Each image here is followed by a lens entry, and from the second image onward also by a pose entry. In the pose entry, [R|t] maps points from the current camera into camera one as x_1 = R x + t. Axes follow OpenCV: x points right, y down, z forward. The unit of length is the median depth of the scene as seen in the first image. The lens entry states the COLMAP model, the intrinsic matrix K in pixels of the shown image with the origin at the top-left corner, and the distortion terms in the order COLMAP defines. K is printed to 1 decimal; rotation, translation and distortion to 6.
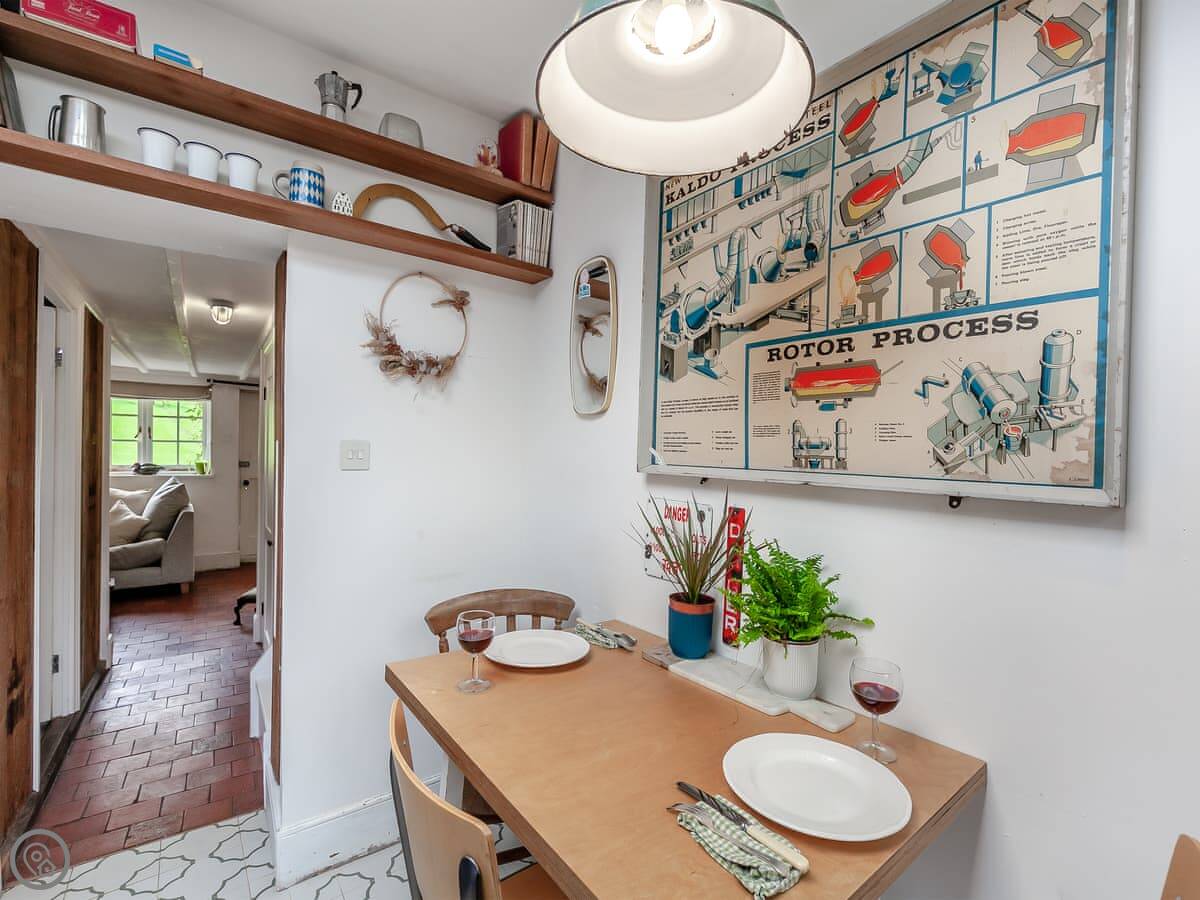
lens RADIAL K [[552.2, 0, 603.9], [0, 552.2, 448.1], [0, 0, 1]] dist [-0.020364, 0.006165]
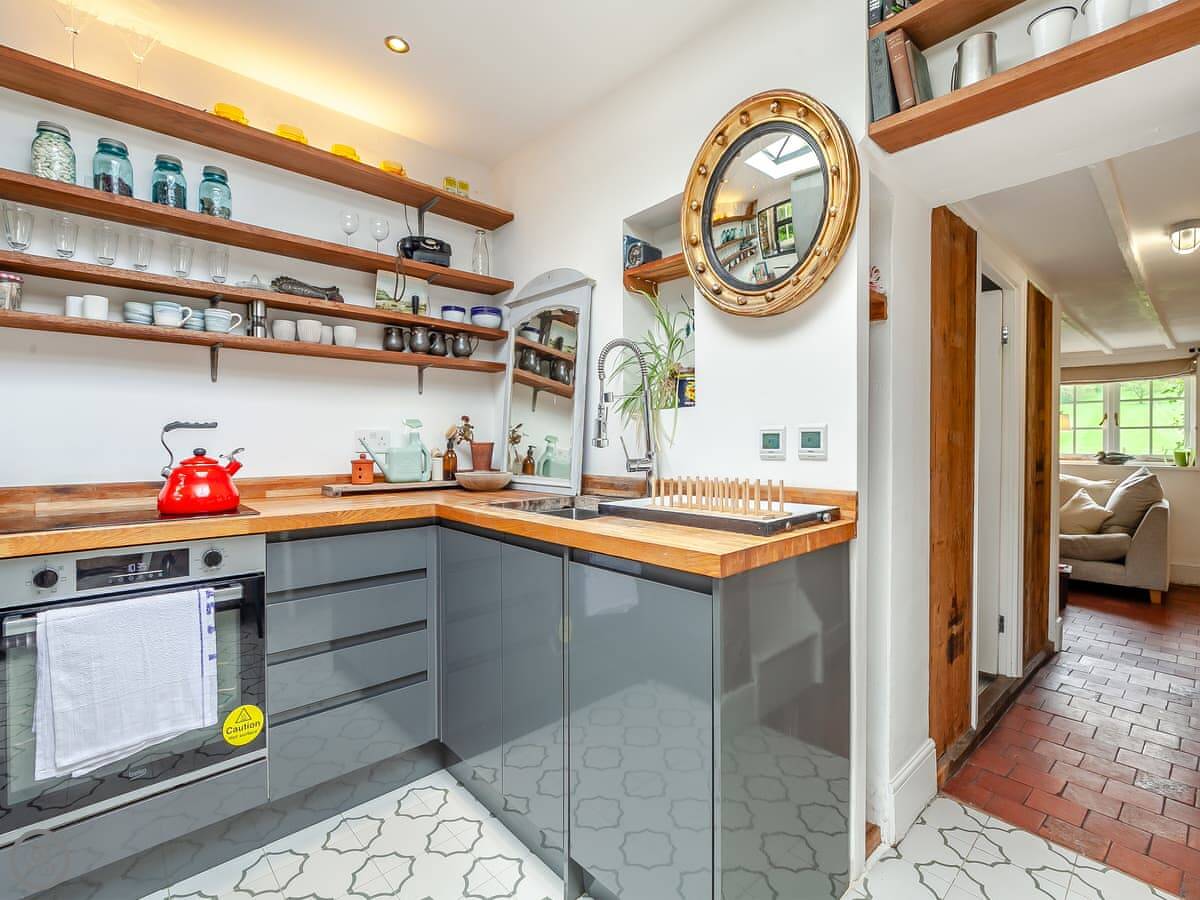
lens RADIAL K [[552.2, 0, 603.9], [0, 552.2, 448.1], [0, 0, 1]] dist [-0.020364, 0.006165]
pose [[0.098281, -0.008207, -0.995125, -0.039073], [-0.004171, 0.999954, -0.008659, 0.121066], [0.995150, 0.005001, 0.098242, 0.223409]]
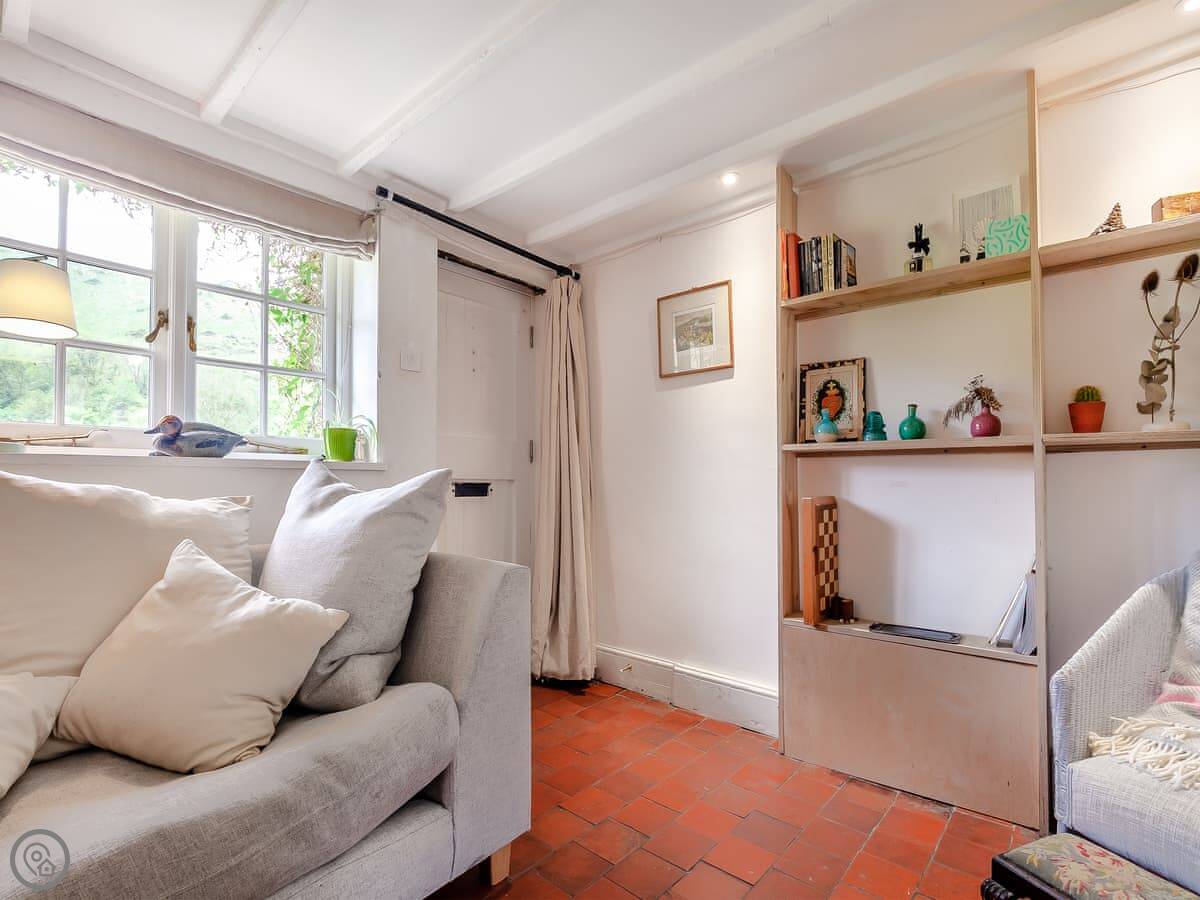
lens RADIAL K [[556.6, 0, 572.2], [0, 556.6, 475.7], [0, 0, 1]] dist [0.013649, 0.000004]
pose [[0.979847, -0.014999, 0.199185, -2.583588], [0.018887, 0.999666, -0.017635, 0.255920], [-0.198854, 0.021042, 0.979803, 2.404778]]
